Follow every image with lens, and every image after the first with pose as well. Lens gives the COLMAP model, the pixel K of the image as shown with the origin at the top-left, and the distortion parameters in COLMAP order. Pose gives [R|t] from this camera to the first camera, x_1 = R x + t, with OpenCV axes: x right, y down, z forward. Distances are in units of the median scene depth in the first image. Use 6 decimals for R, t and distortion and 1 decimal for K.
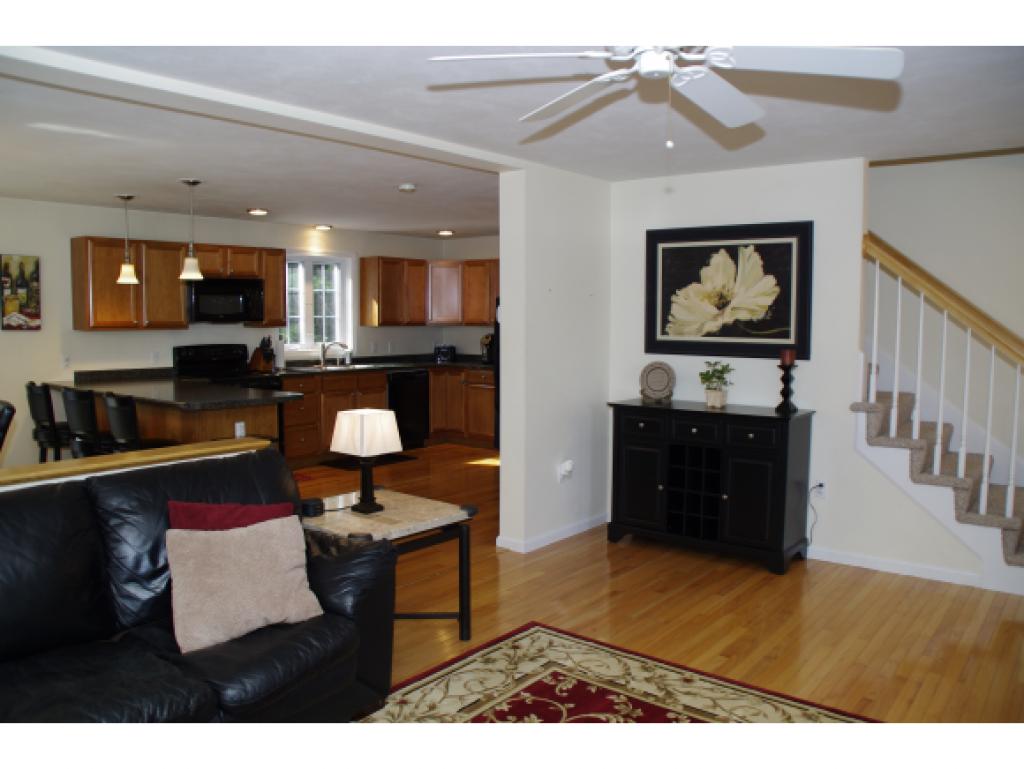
lens RADIAL K [[801.6, 0, 494.7], [0, 801.6, 376.5], [0, 0, 1]] dist [-0.148815, 0.100599]
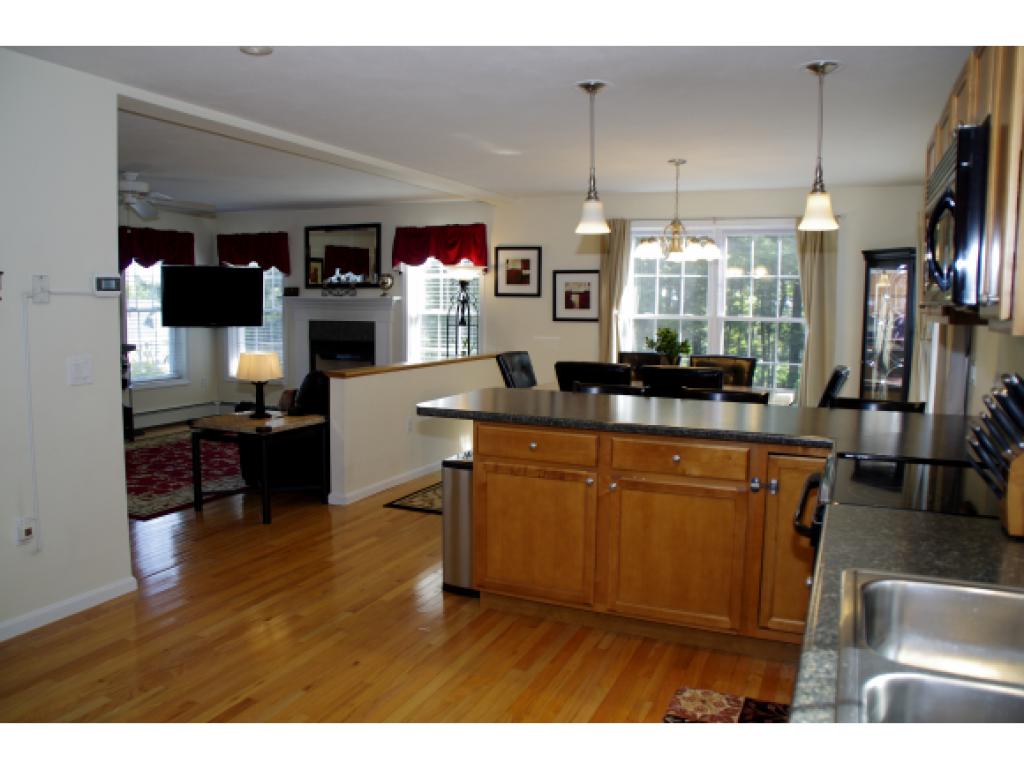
lens RADIAL K [[796.1, 0, 512.0], [0, 796.1, 384.5], [0, 0, 1]] dist [-0.138871, 0.074223]
pose [[-0.957634, 0.011595, -0.287754, -0.094697], [-0.042989, 0.982238, 0.182646, -0.087226], [0.284760, 0.187278, -0.940127, 1.237652]]
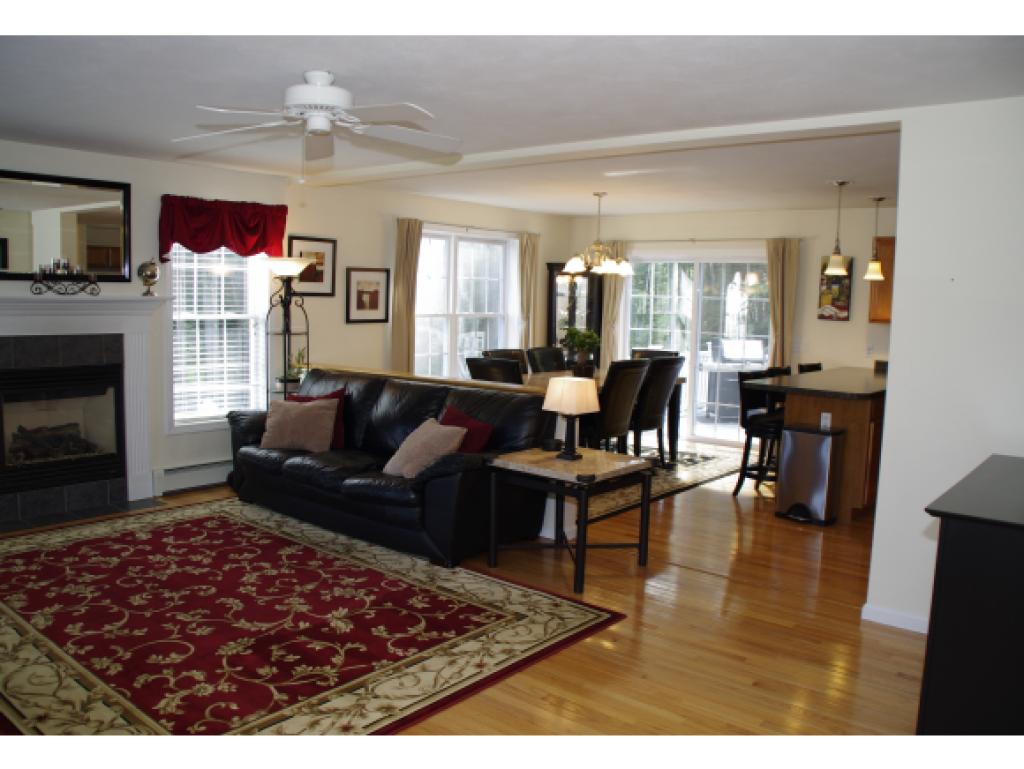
lens RADIAL K [[845.3, 0, 511.5], [0, 845.3, 353.9], [0, 0, 1]] dist [-0.082561, -0.000035]
pose [[-0.002378, 0.065895, -0.997824, 0.557998], [-0.113397, 0.991373, 0.065739, -0.031743], [0.993547, 0.113306, 0.005115, 0.435330]]
